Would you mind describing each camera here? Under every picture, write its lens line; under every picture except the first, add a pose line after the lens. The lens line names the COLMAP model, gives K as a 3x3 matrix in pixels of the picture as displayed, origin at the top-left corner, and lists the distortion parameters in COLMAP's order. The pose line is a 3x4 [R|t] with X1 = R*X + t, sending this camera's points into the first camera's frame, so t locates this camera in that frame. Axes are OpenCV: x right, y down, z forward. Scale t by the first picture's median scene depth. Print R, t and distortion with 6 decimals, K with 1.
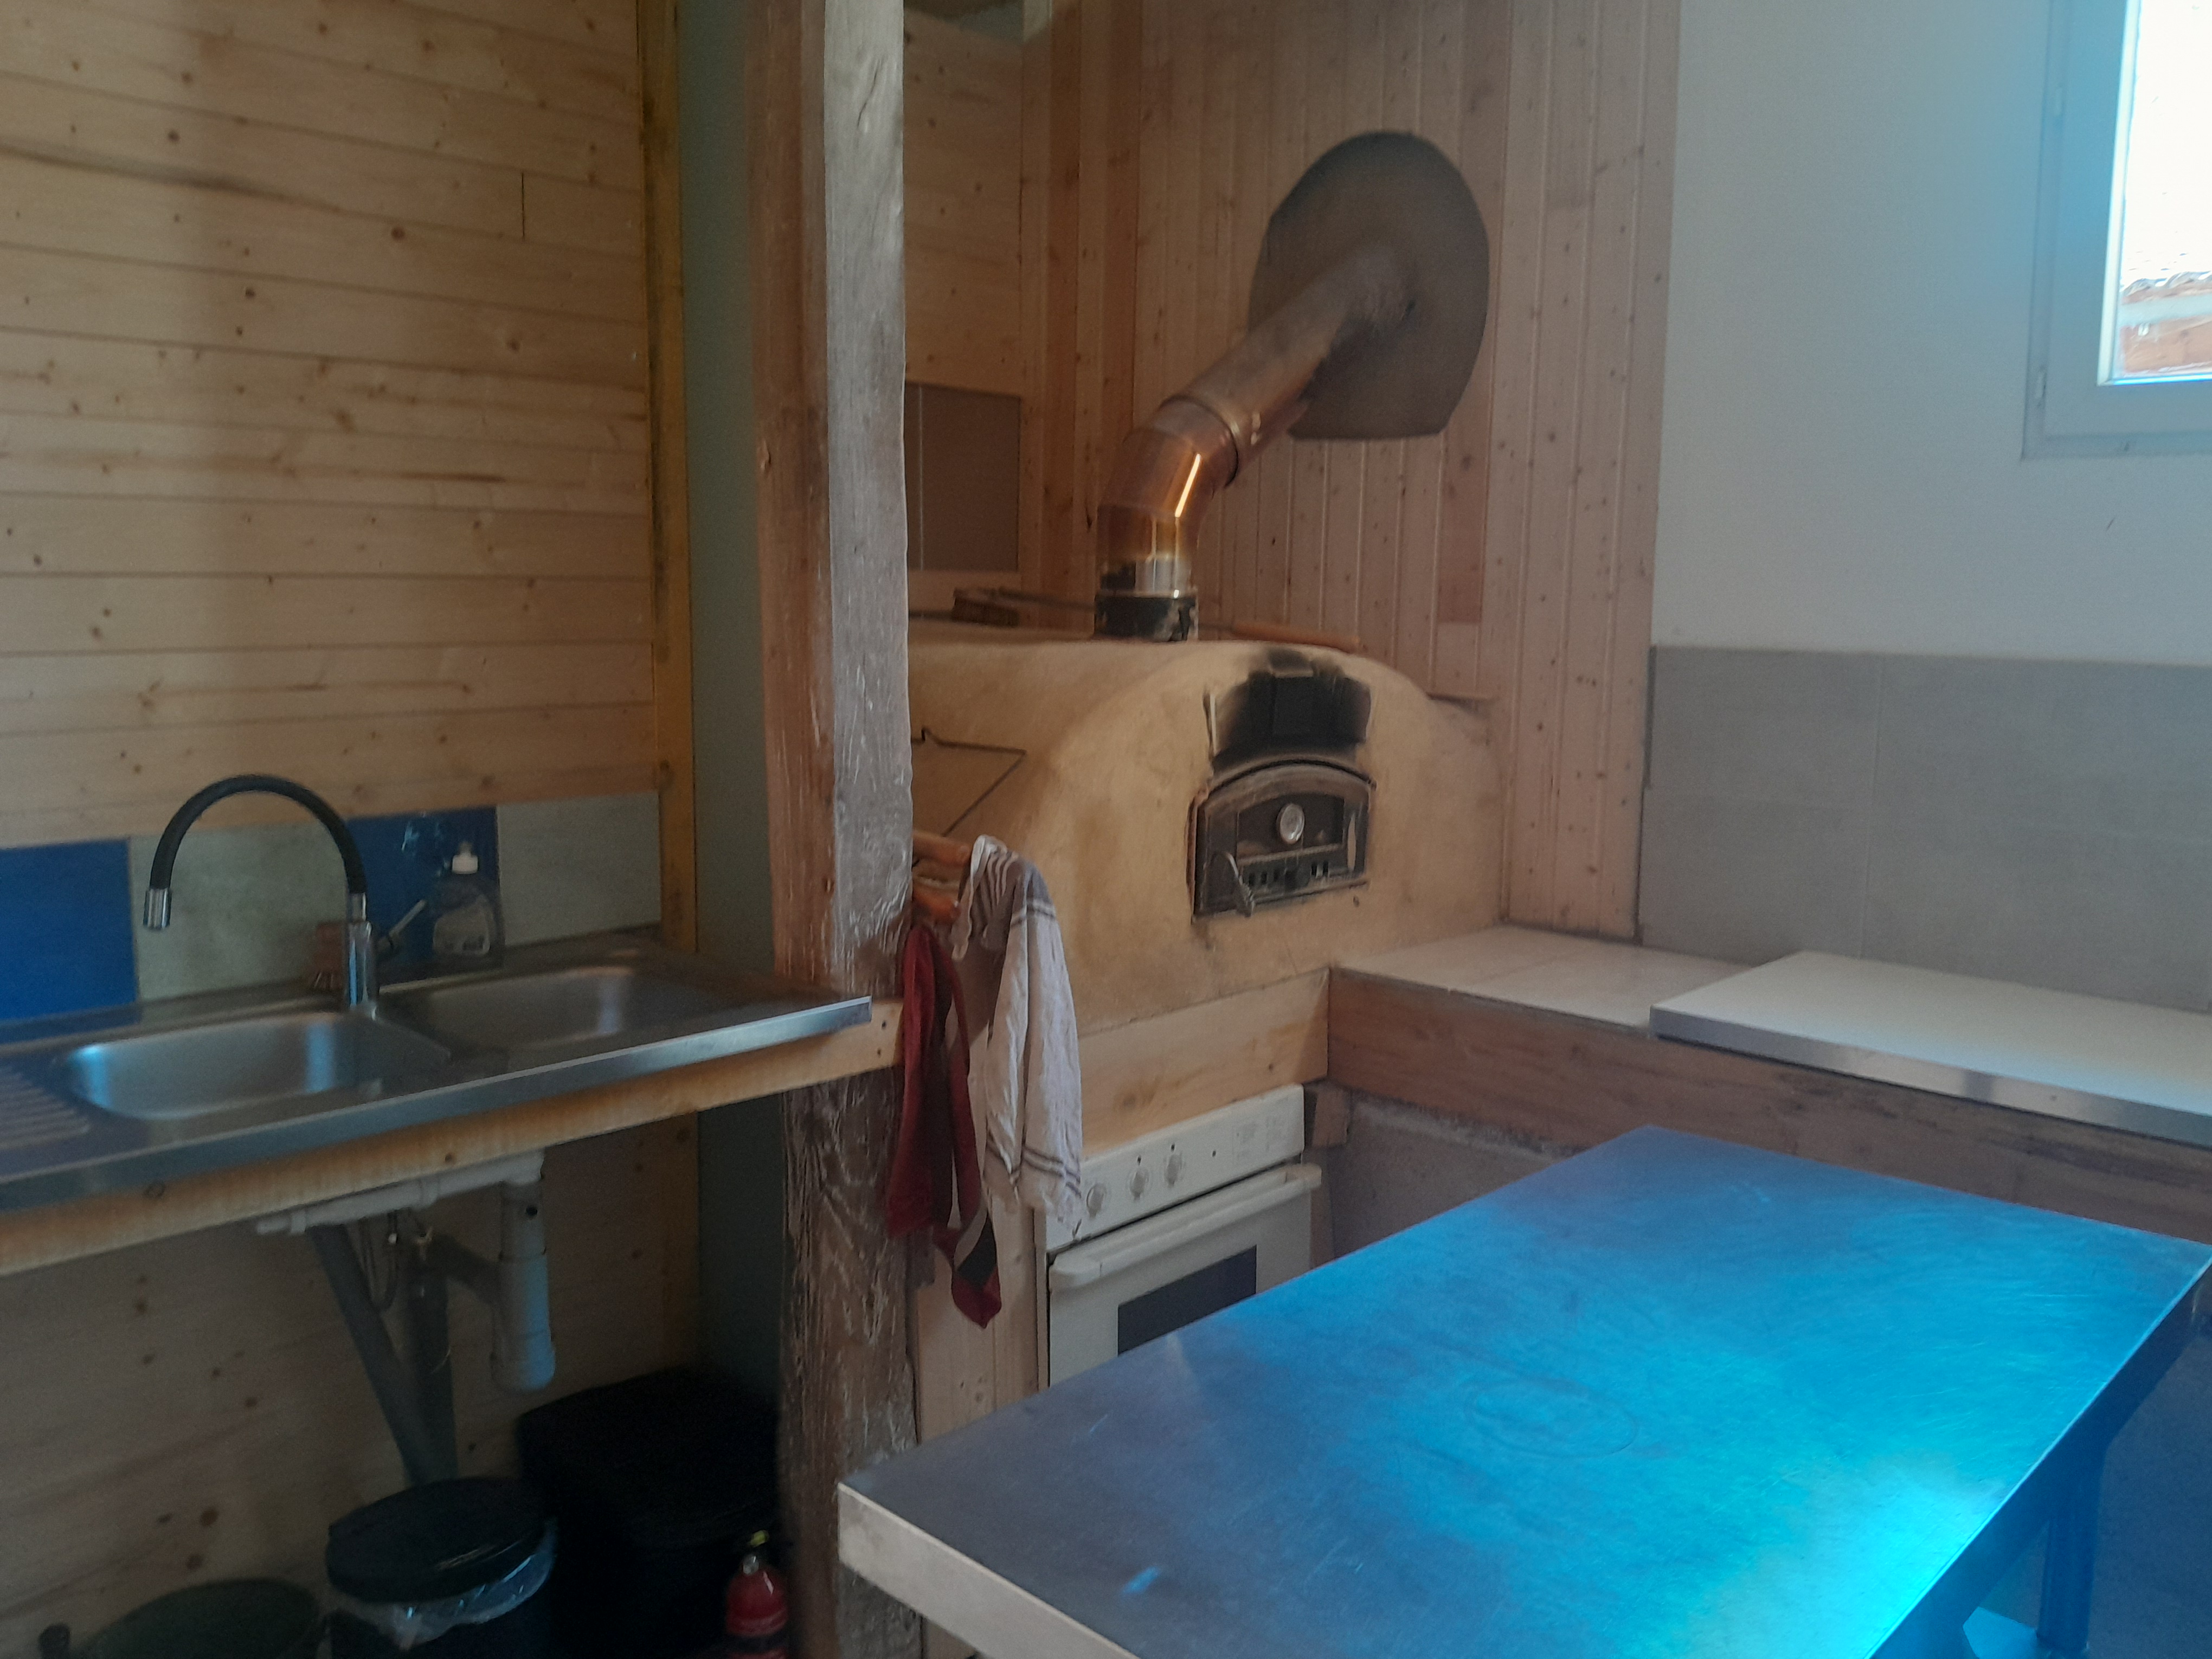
lens RADIAL K [[1721.1, 0, 1118.1], [0, 1721.1, 825.0], [0, 0, 1]] dist [0.009472, -0.010123]
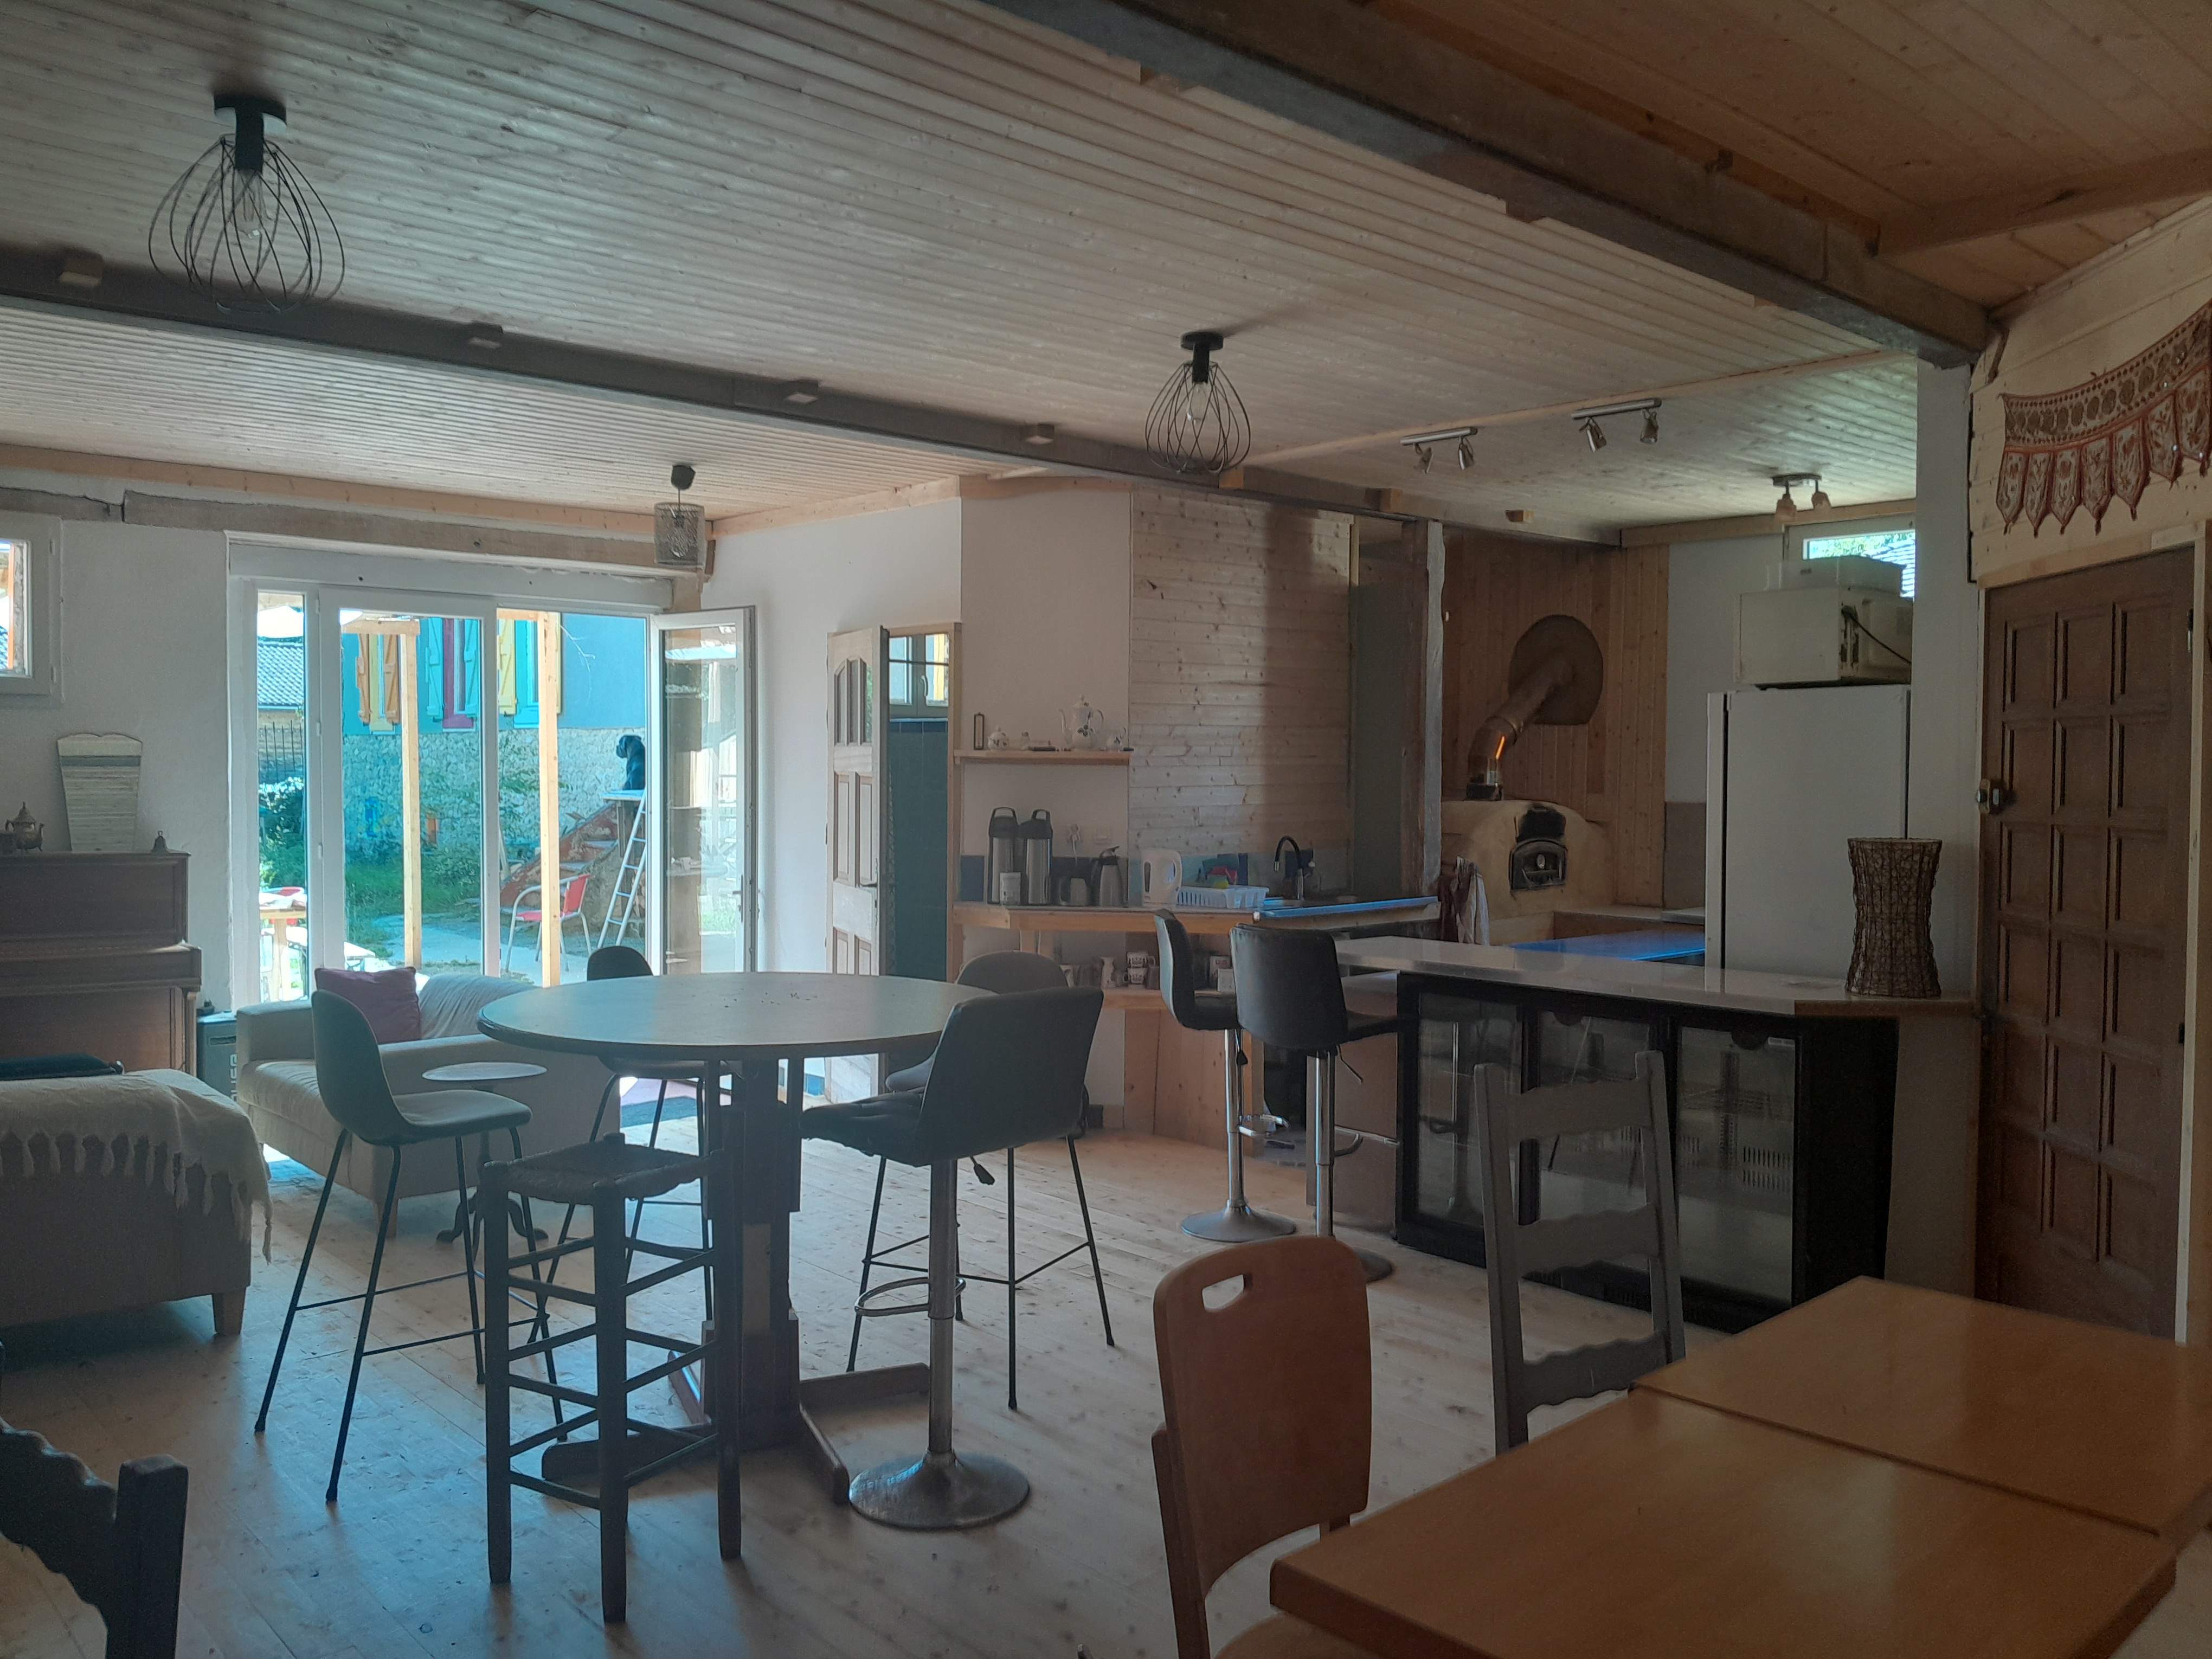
lens RADIAL K [[1721.1, 0, 1107.9], [0, 1721.1, 814.4], [0, 0, 1]] dist [0.009472, -0.010123]
pose [[0.997047, -0.005757, -0.076579, -0.416025], [-0.001921, 0.995005, -0.099805, 0.216209], [0.076771, 0.099657, 0.992056, -2.014056]]
